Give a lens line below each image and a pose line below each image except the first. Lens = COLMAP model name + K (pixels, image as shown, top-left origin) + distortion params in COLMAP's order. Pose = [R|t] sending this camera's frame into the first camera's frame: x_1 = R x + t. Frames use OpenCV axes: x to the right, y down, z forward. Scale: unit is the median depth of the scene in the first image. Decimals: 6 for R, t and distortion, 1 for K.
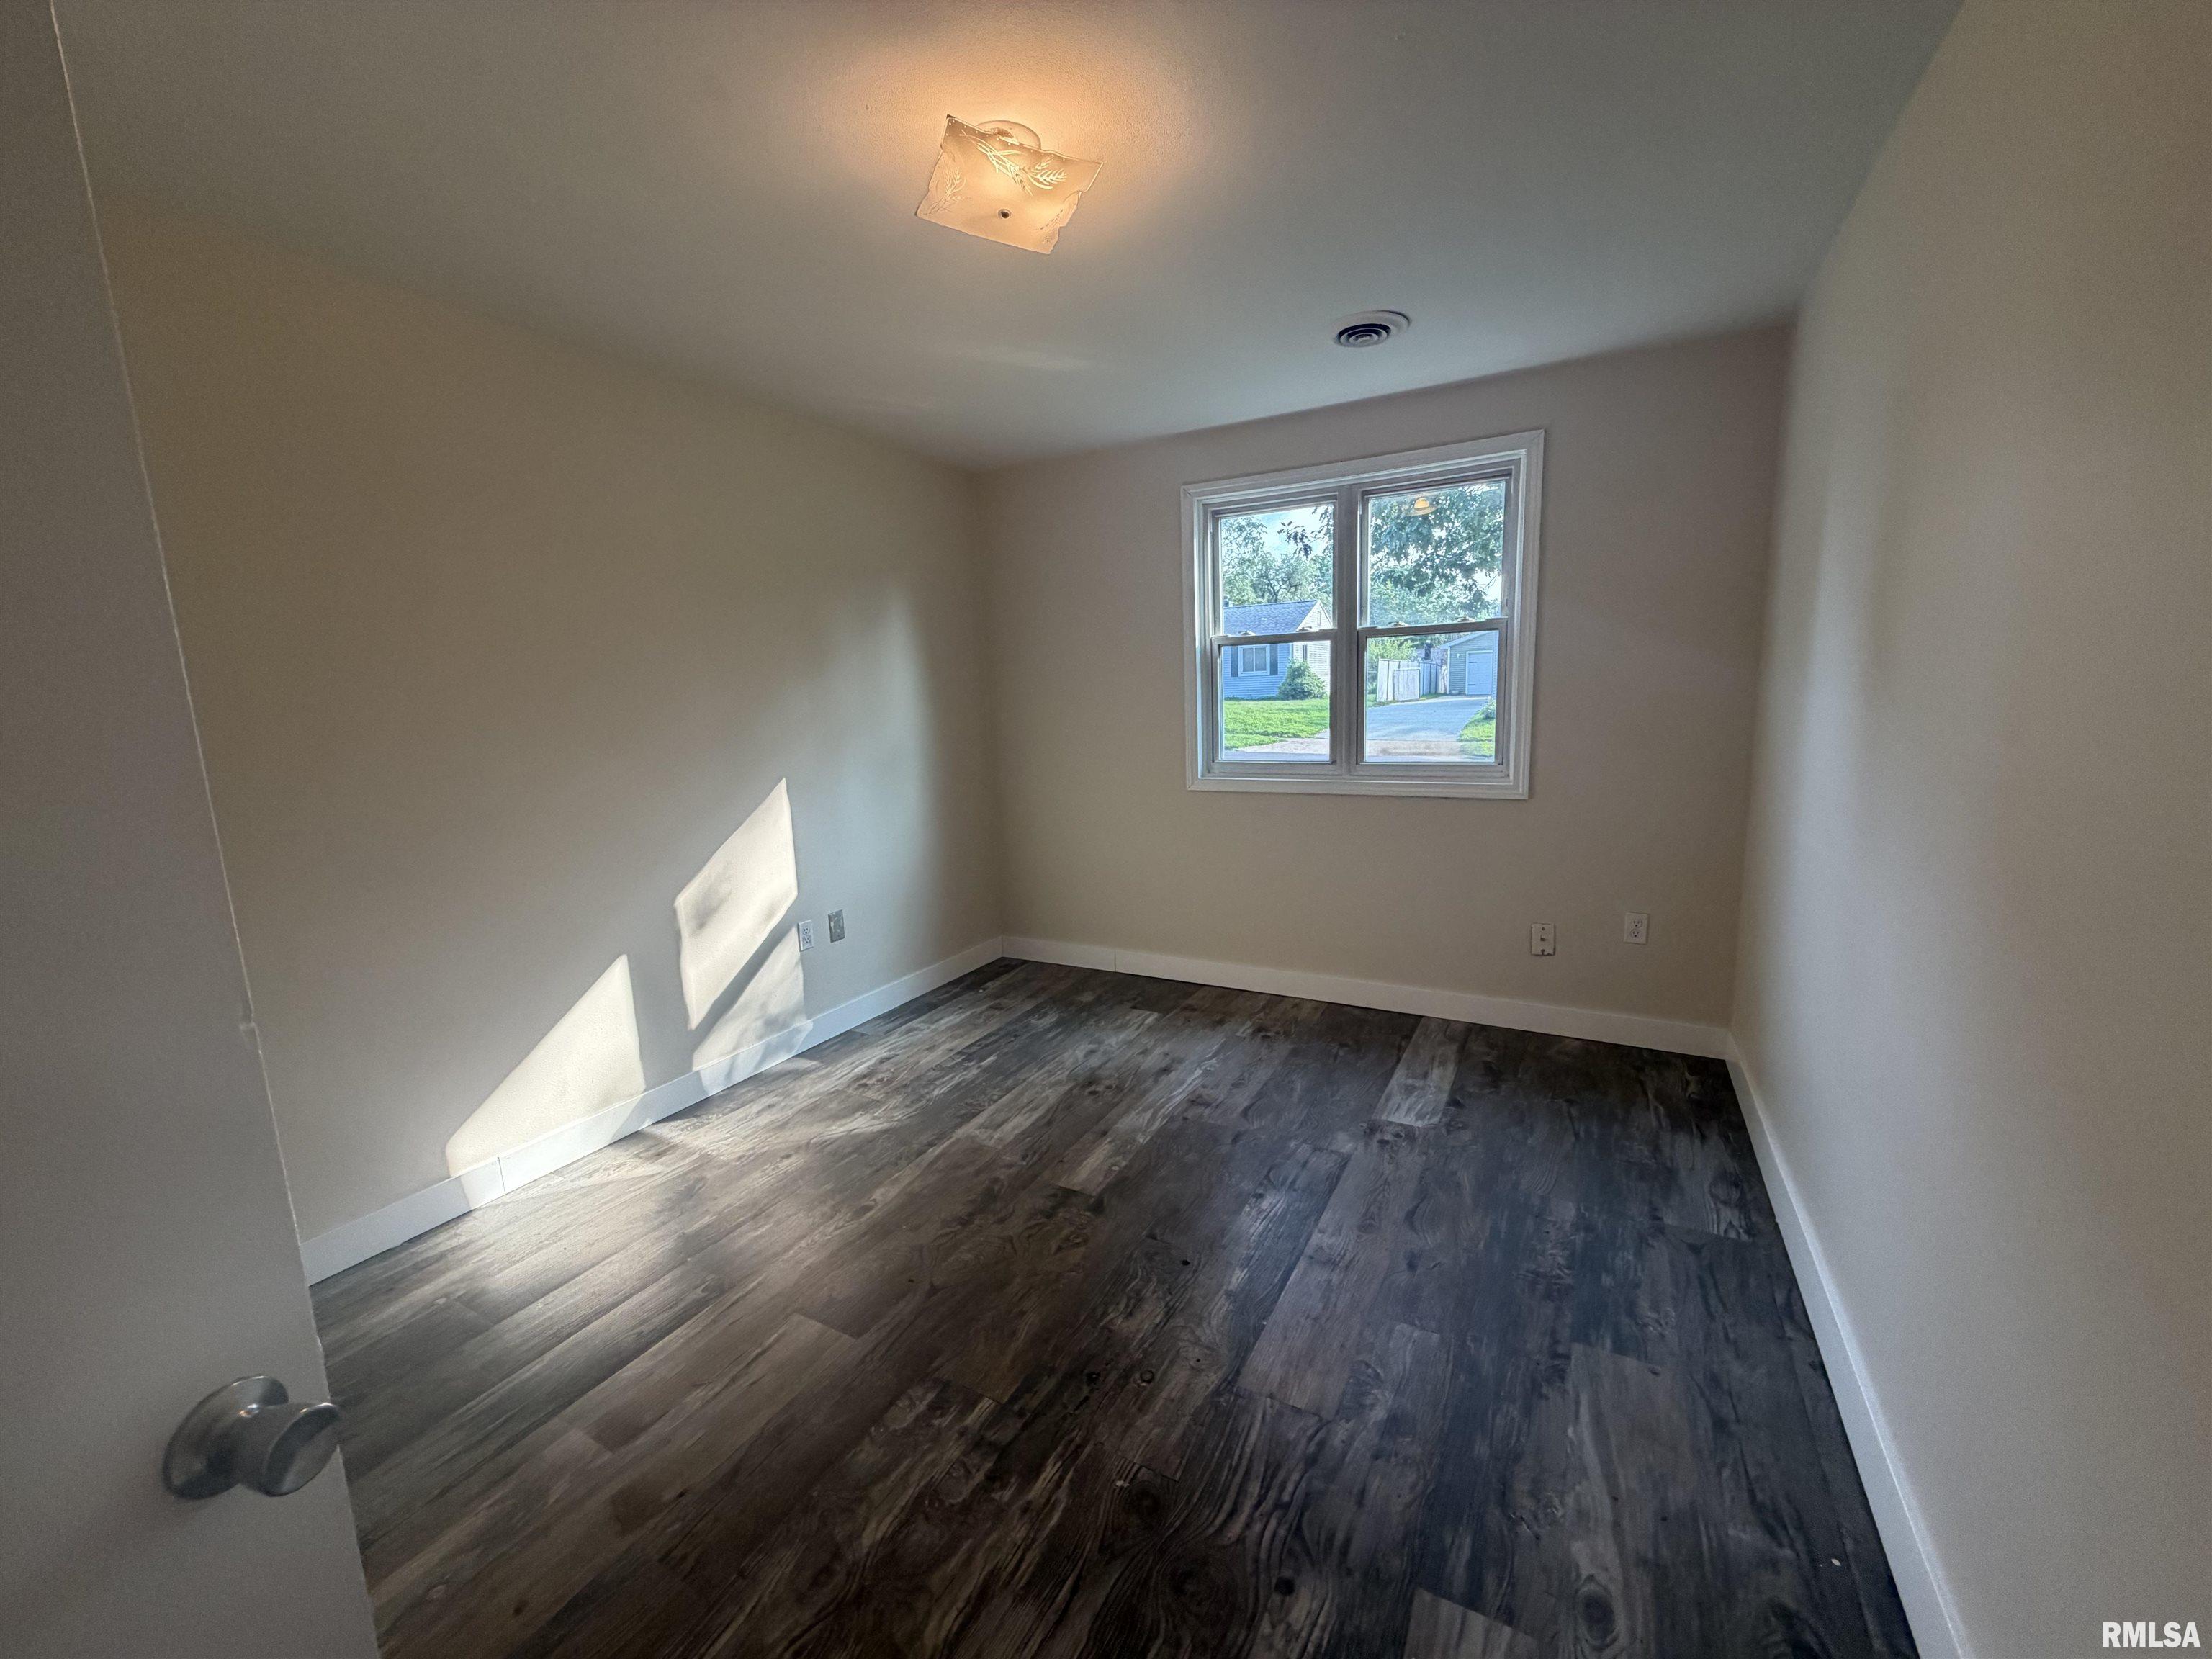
lens RADIAL K [[872.8, 0, 1110.0], [0, 872.8, 824.0], [0, 0, 1]] dist [0.000514, -0.000325]
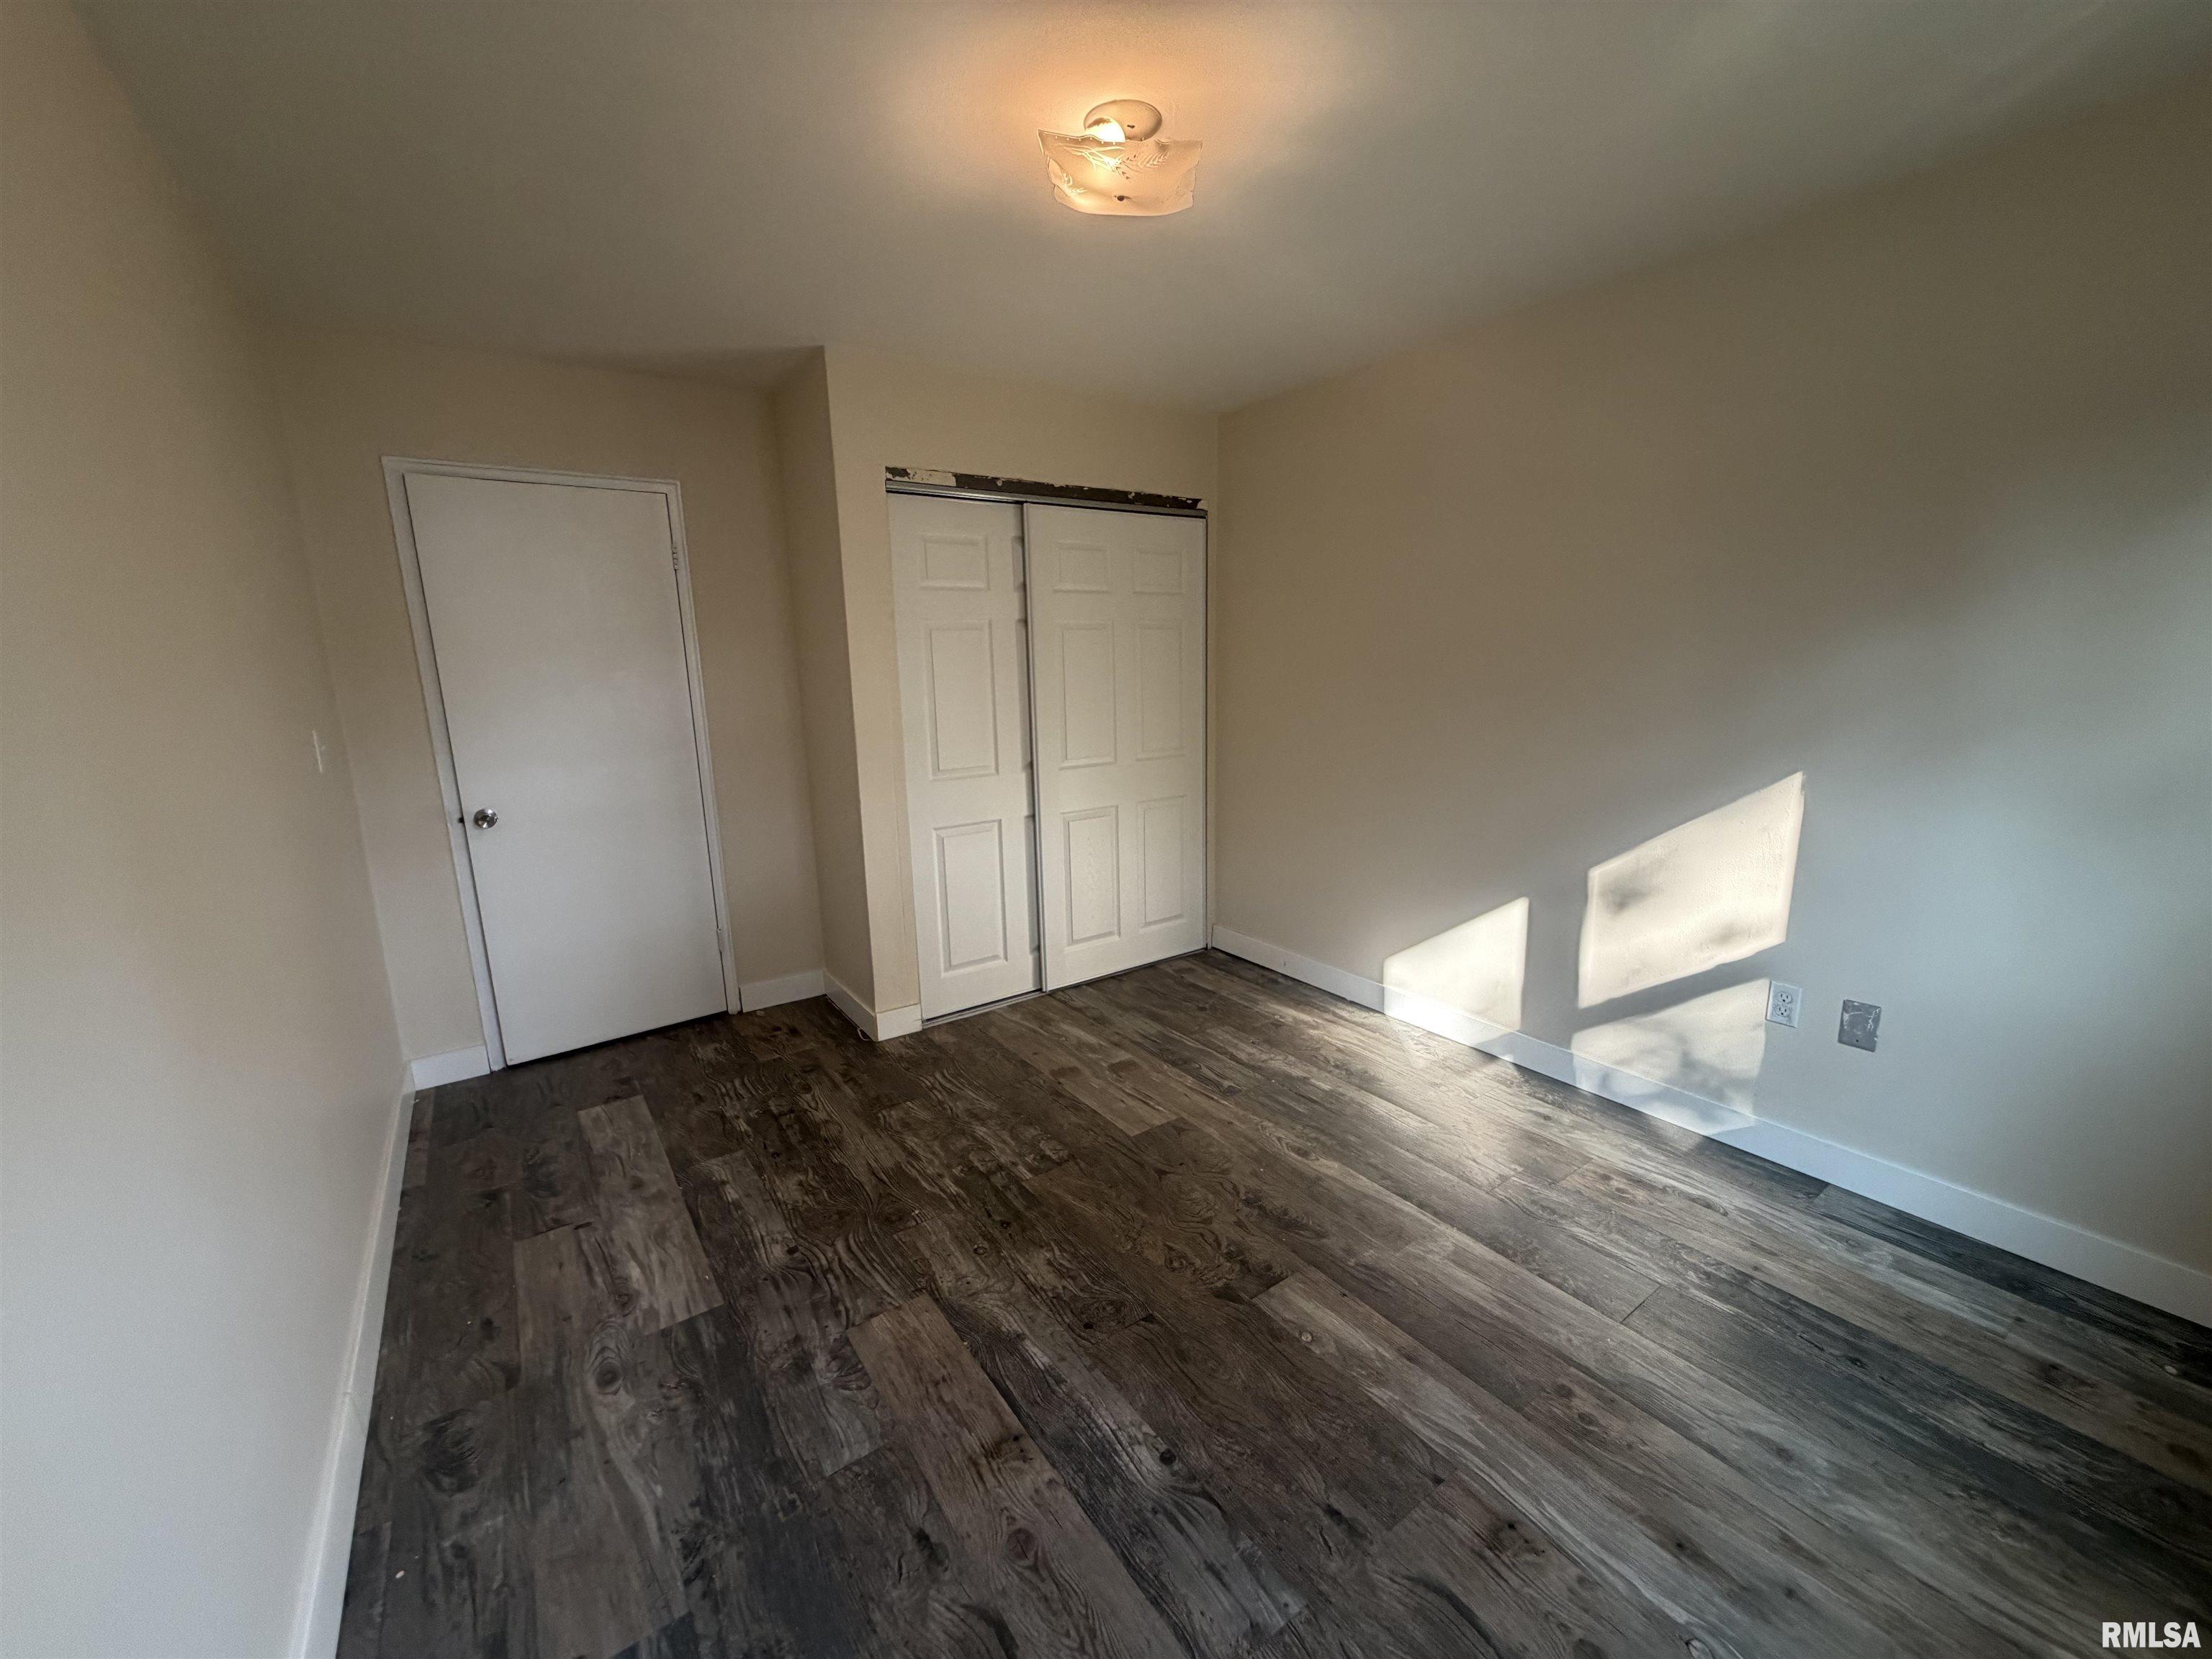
lens RADIAL K [[872.8, 0, 1088.9], [0, 872.8, 831.2], [0, 0, 1]] dist [0.000514, -0.000325]
pose [[-0.445111, 0.222764, -0.867325, 0.686895], [-0.099597, 0.950239, 0.295173, -0.222431], [0.889920, 0.217767, -0.400775, 1.145071]]
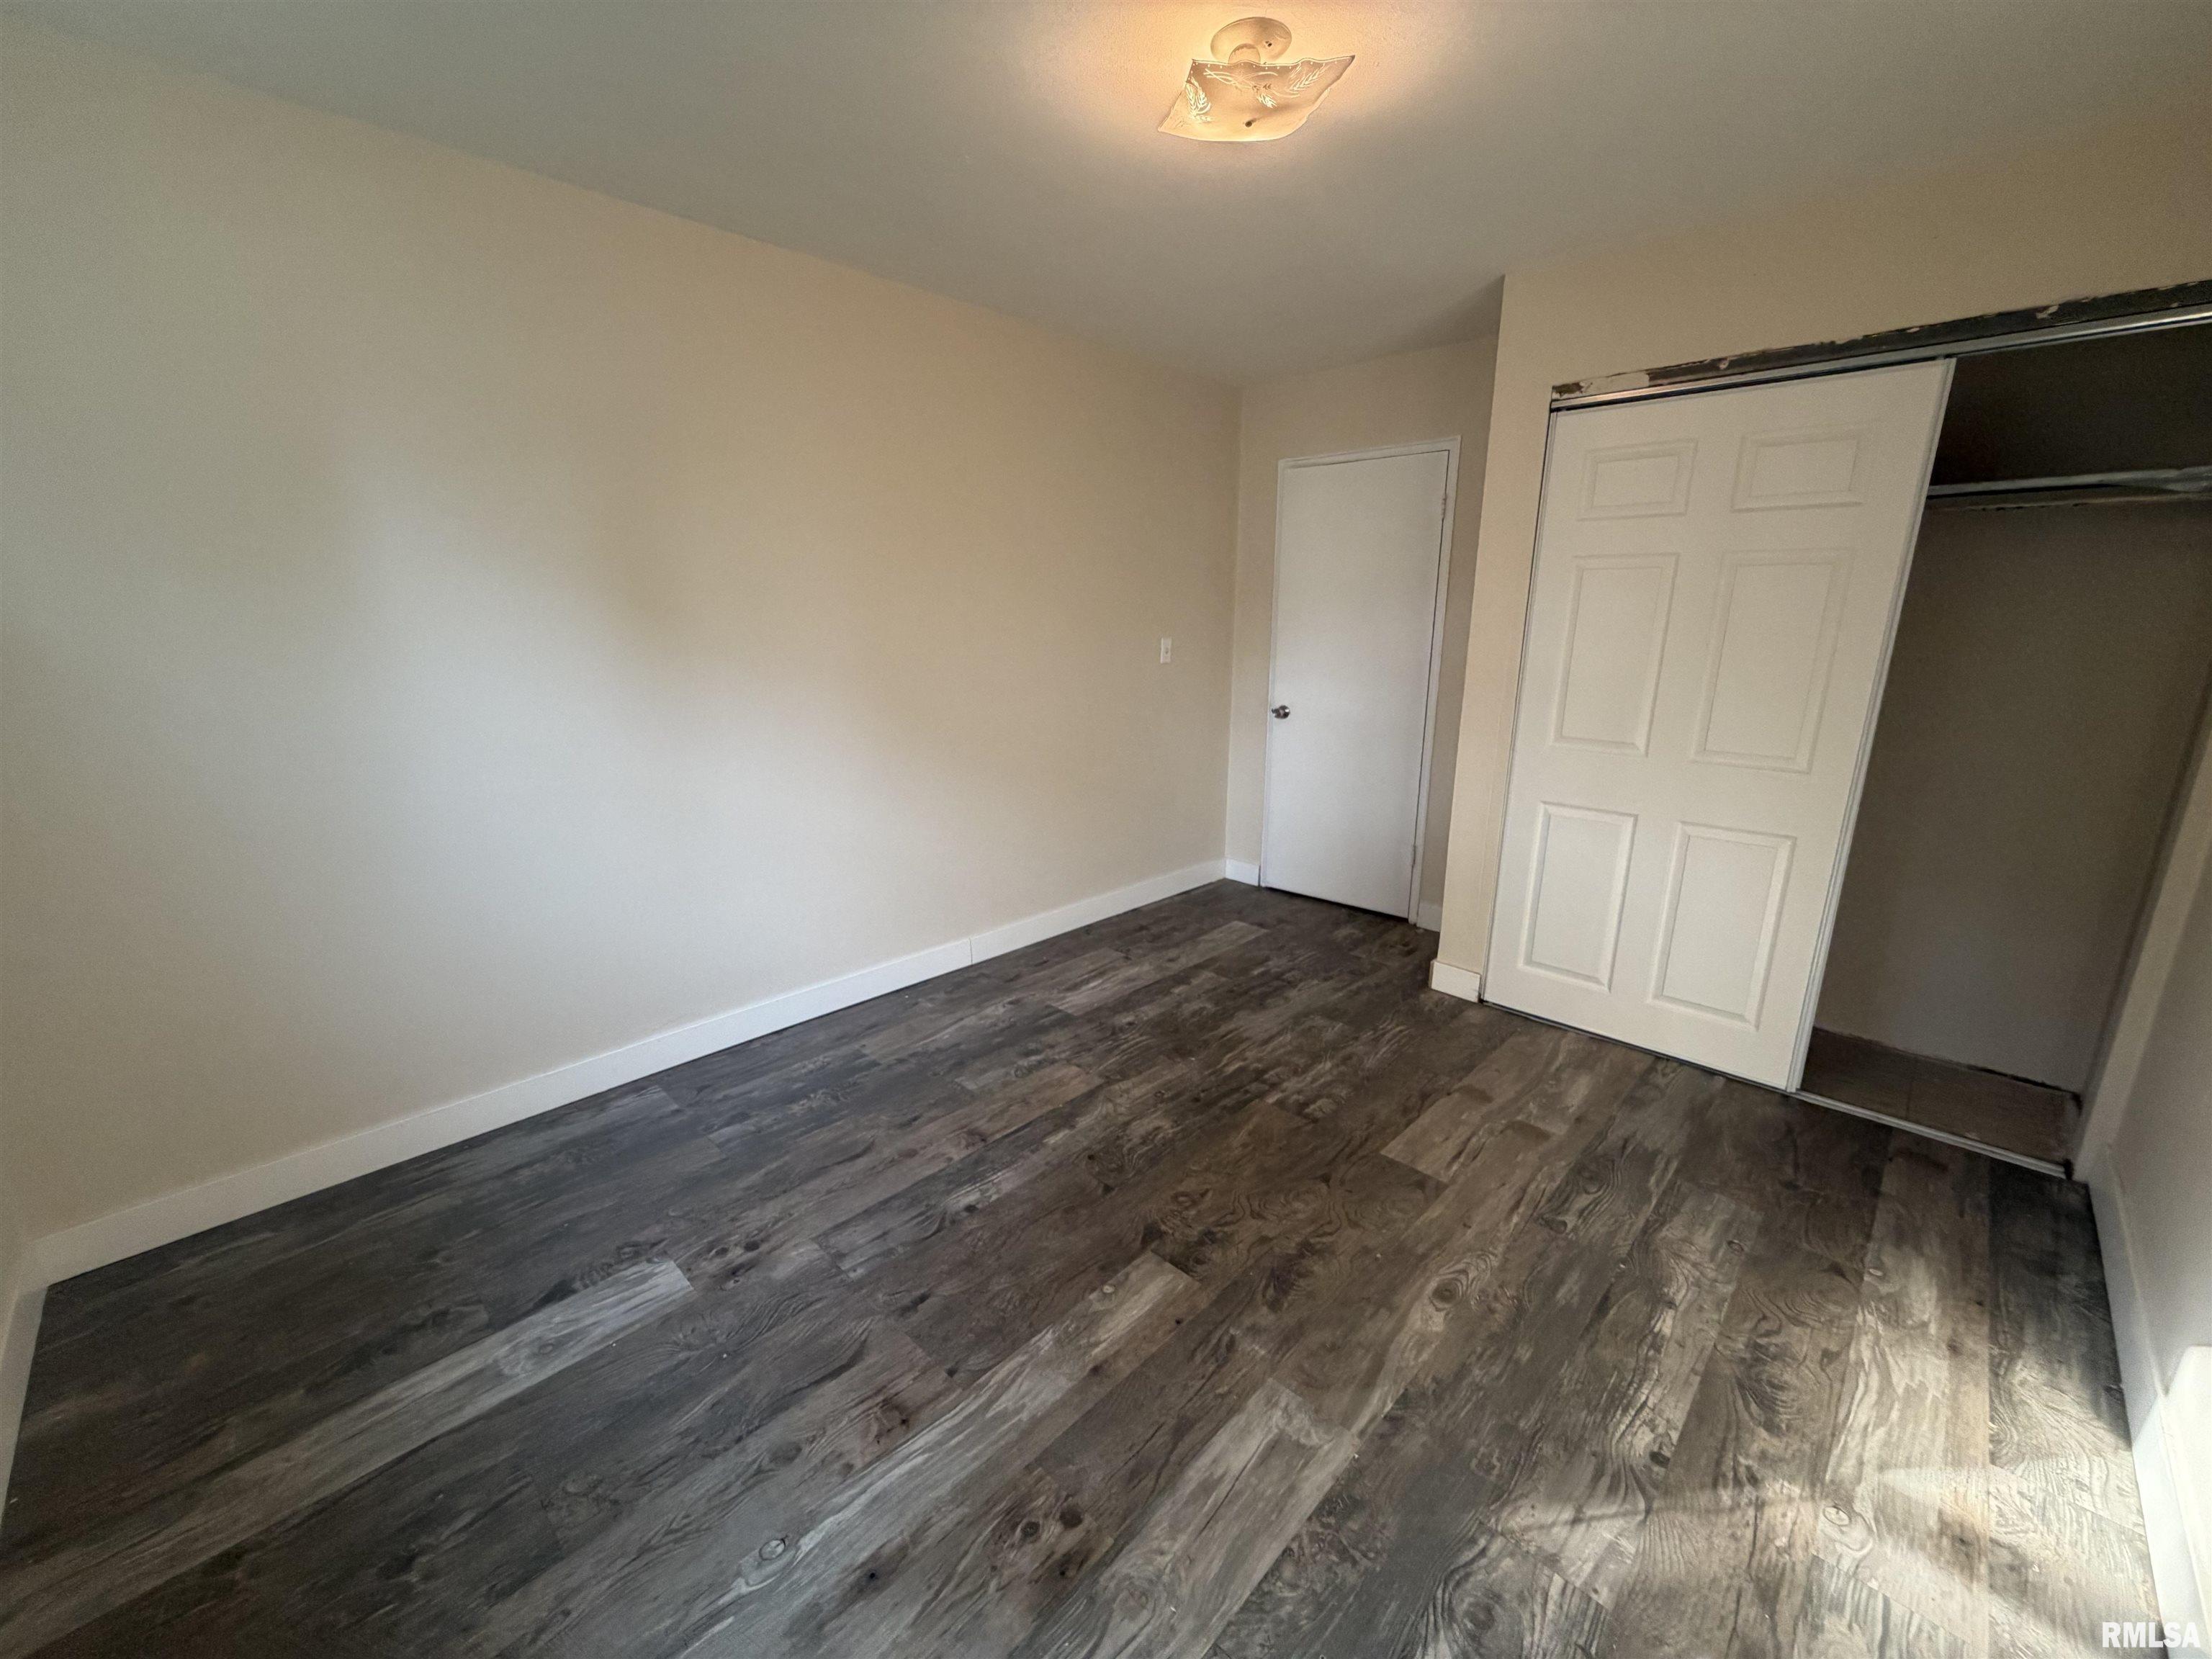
lens RADIAL K [[872.8, 0, 1121.2], [0, 872.8, 829.7], [0, 0, 1]] dist [0.000514, -0.000325]
pose [[-0.966342, -0.029501, 0.255565, -0.197197], [0.070593, 0.924864, 0.373690, -0.254666], [-0.247387, 0.379153, -0.891652, 1.655838]]
